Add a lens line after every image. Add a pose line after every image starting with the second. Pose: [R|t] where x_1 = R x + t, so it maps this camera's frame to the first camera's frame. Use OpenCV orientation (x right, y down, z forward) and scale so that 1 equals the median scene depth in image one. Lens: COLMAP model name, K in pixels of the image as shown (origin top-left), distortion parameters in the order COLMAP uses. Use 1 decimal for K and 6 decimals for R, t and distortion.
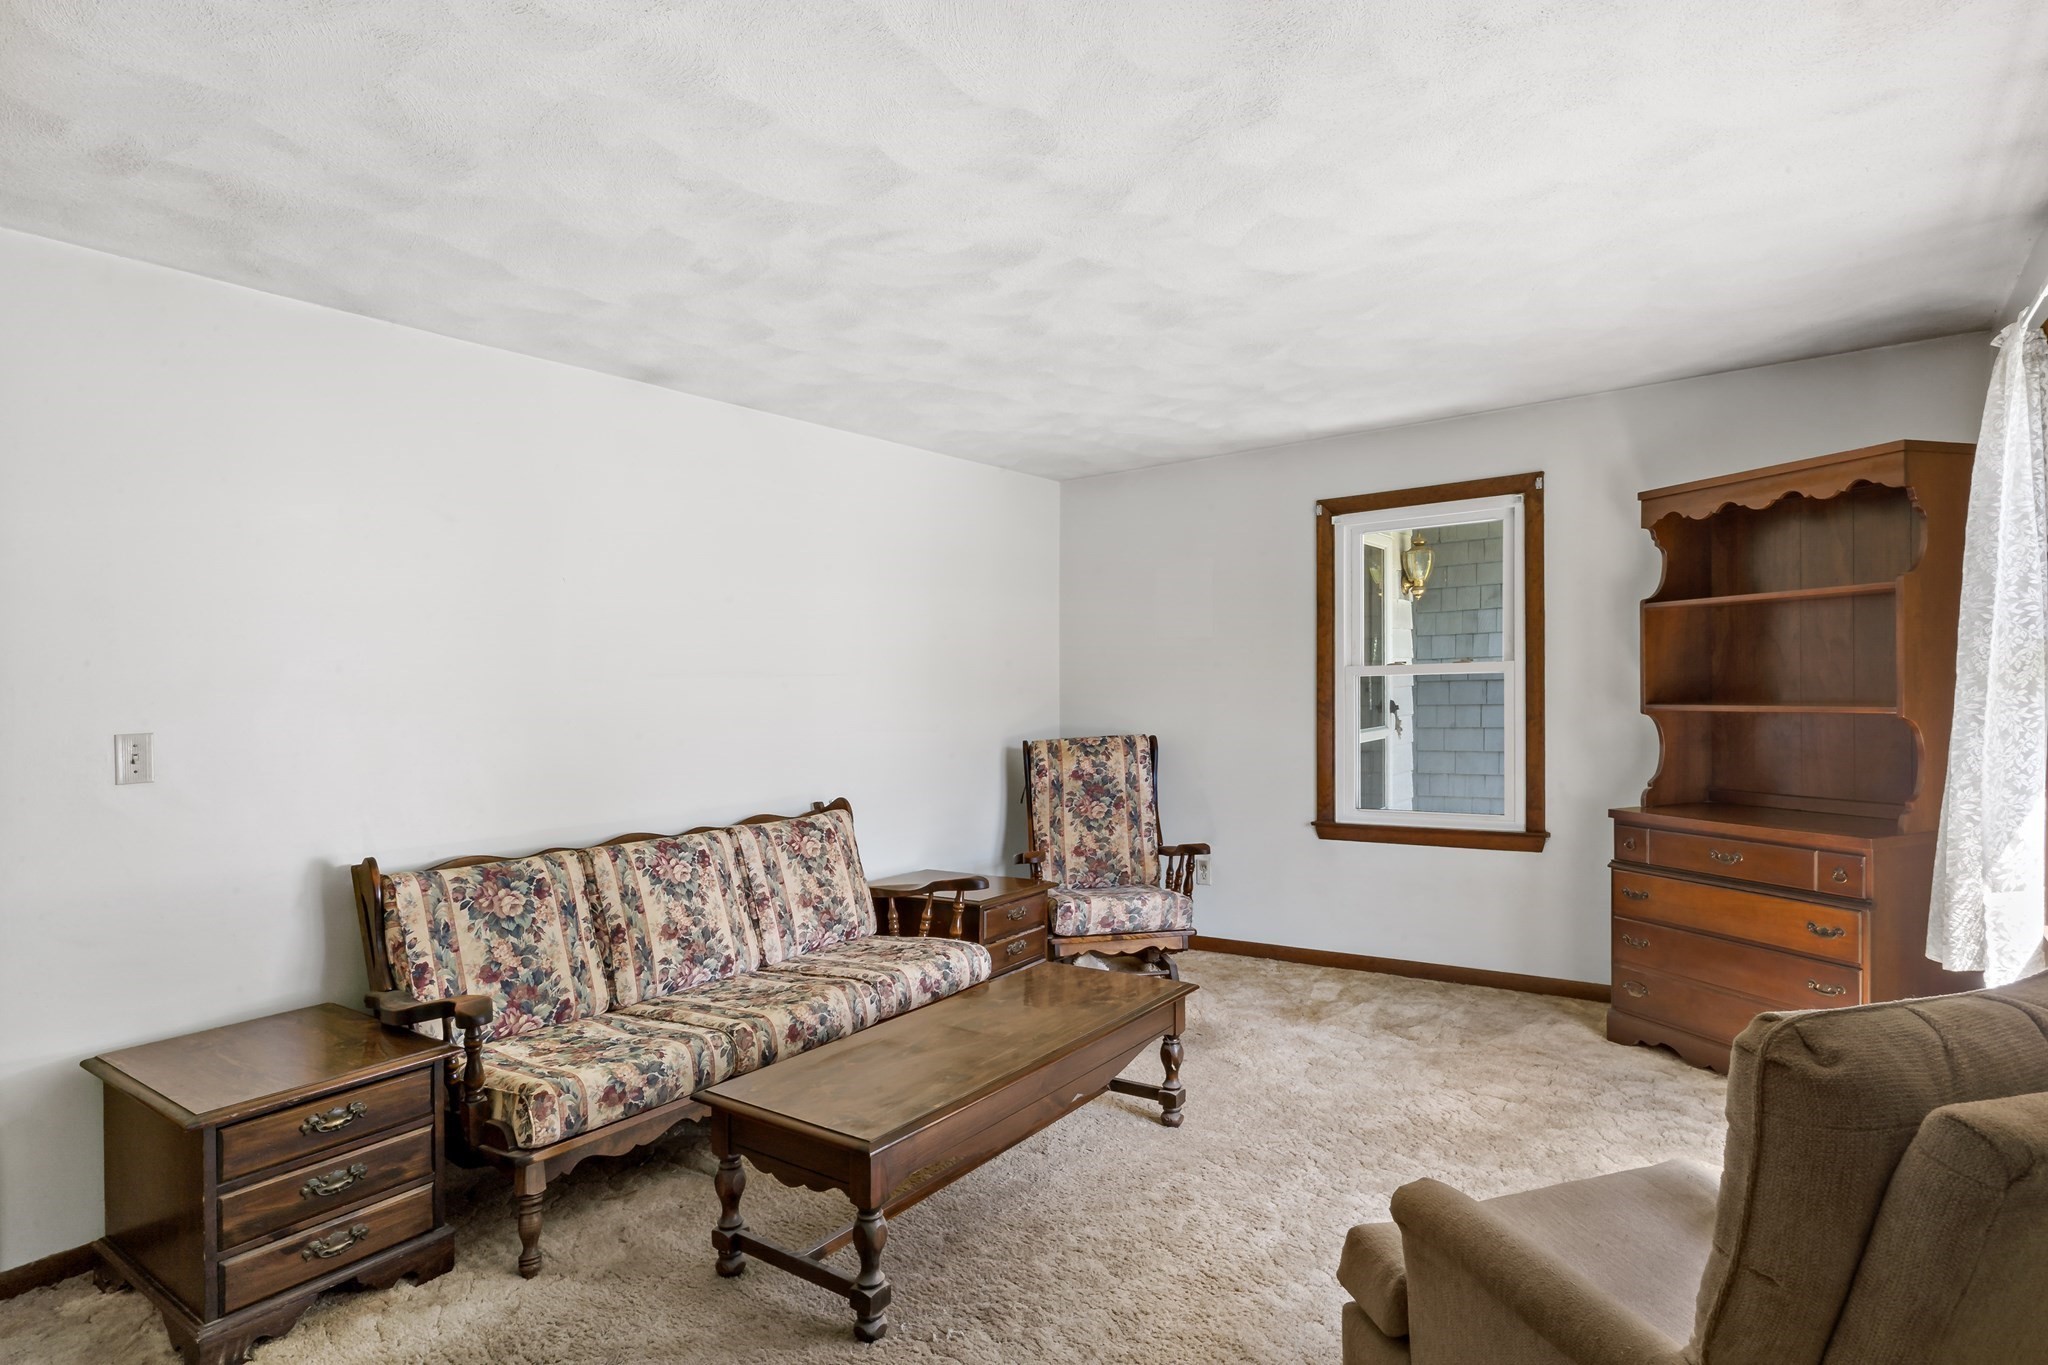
lens RADIAL K [[1088.1, 0, 1020.0], [0, 1088.1, 693.9], [0, 0, 1]] dist [0.003361, 0.000330]
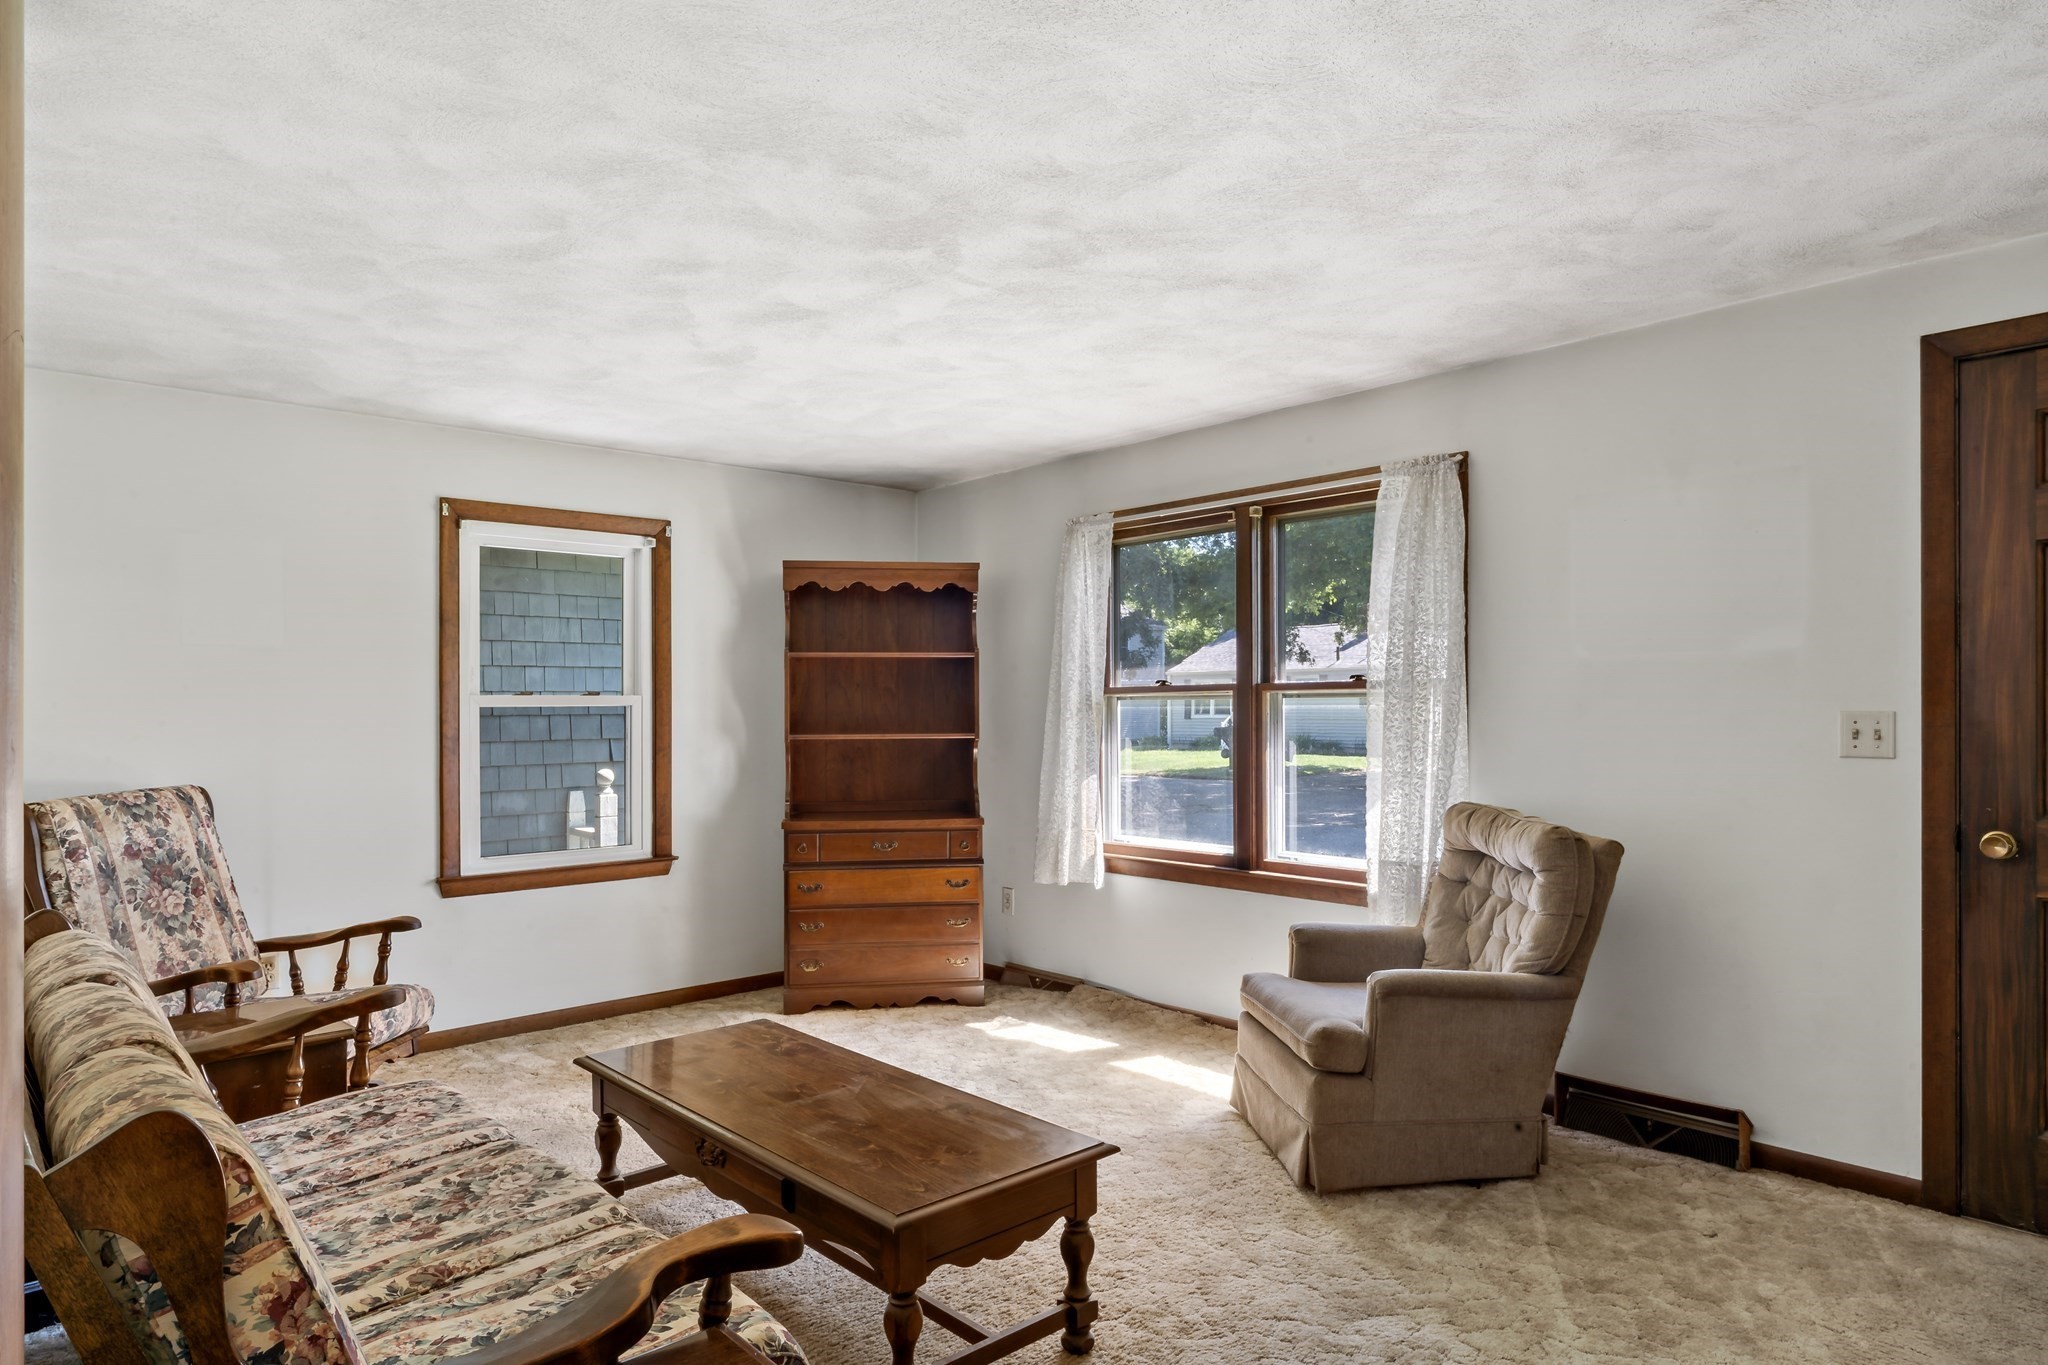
lens RADIAL K [[1209.0, 0, 1022.9], [0, 1209.0, 724.2], [0, 0, 1]] dist [0.000993, -0.000009]
pose [[0.205092, 0.013505, 0.978650, -0.595714], [0.008874, 0.999838, -0.015657, 0.018408], [-0.978703, 0.011895, 0.204939, 0.397031]]
